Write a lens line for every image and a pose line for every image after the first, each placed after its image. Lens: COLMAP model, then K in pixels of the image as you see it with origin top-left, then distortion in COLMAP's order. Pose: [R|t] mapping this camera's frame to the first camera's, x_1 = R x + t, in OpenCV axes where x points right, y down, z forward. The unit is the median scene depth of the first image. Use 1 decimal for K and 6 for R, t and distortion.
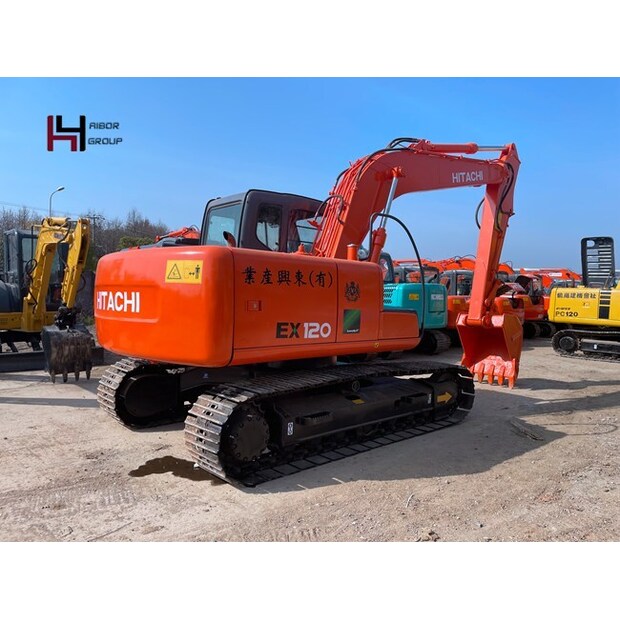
lens RADIAL K [[485.8, 0, 310.0], [0, 485.8, 310.0], [0, 0, 1]] dist [0.034307, -0.002082]
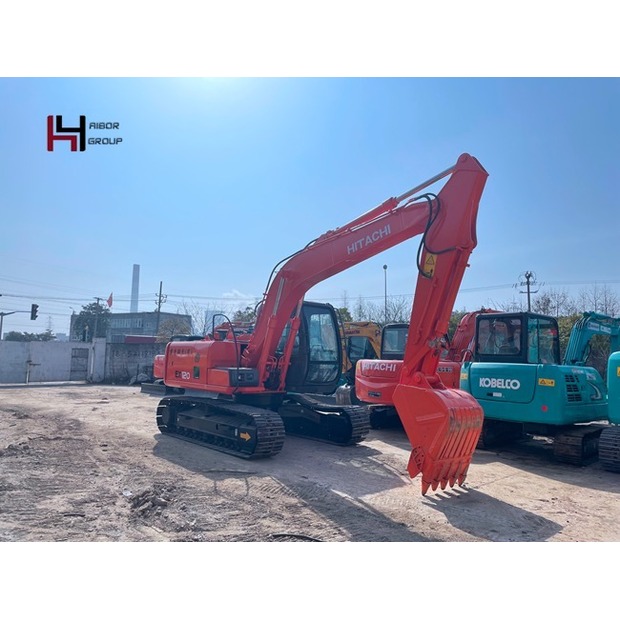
lens RADIAL K [[470.8, 0, 310.0], [0, 470.8, 310.0], [0, 0, 1]] dist [0.032814, 0.003045]
pose [[0.009150, -0.124804, -0.992139, 2.151425], [-0.057713, 0.990461, -0.125125, -0.016228], [0.998291, 0.058404, 0.001860, 1.542953]]
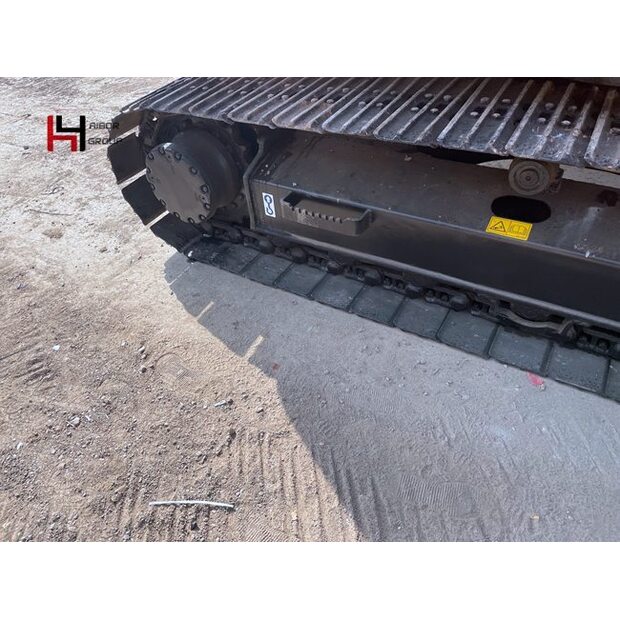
lens RADIAL K [[470.8, 0, 310.0], [0, 470.8, 310.0], [0, 0, 1]] dist [0.032814, 0.003045]
pose [[0.287817, 0.622338, -0.727913, 0.354510], [0.060630, 0.746710, 0.662381, 0.019994], [0.955764, -0.234778, 0.177183, 0.905391]]
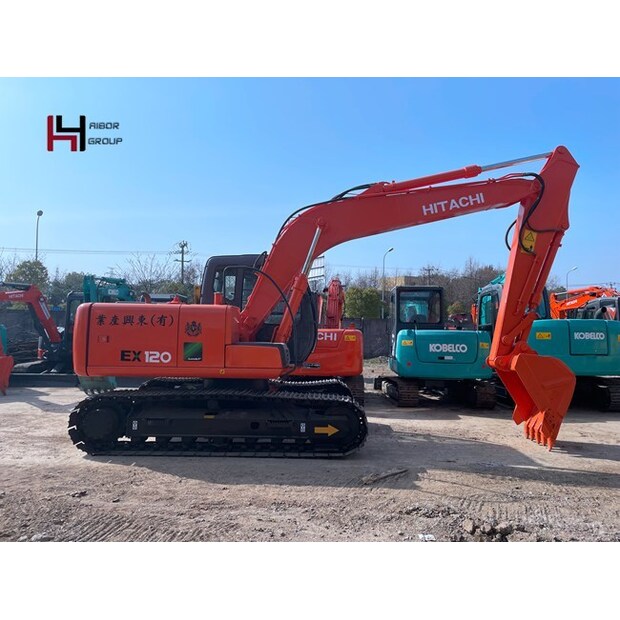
lens RADIAL K [[470.8, 0, 310.0], [0, 470.8, 310.0], [0, 0, 1]] dist [0.032814, 0.003045]
pose [[0.724600, -0.045358, -0.687676, 1.274003], [-0.017462, 0.996303, -0.084114, 0.013499], [0.688949, 0.072957, 0.721129, 0.310534]]
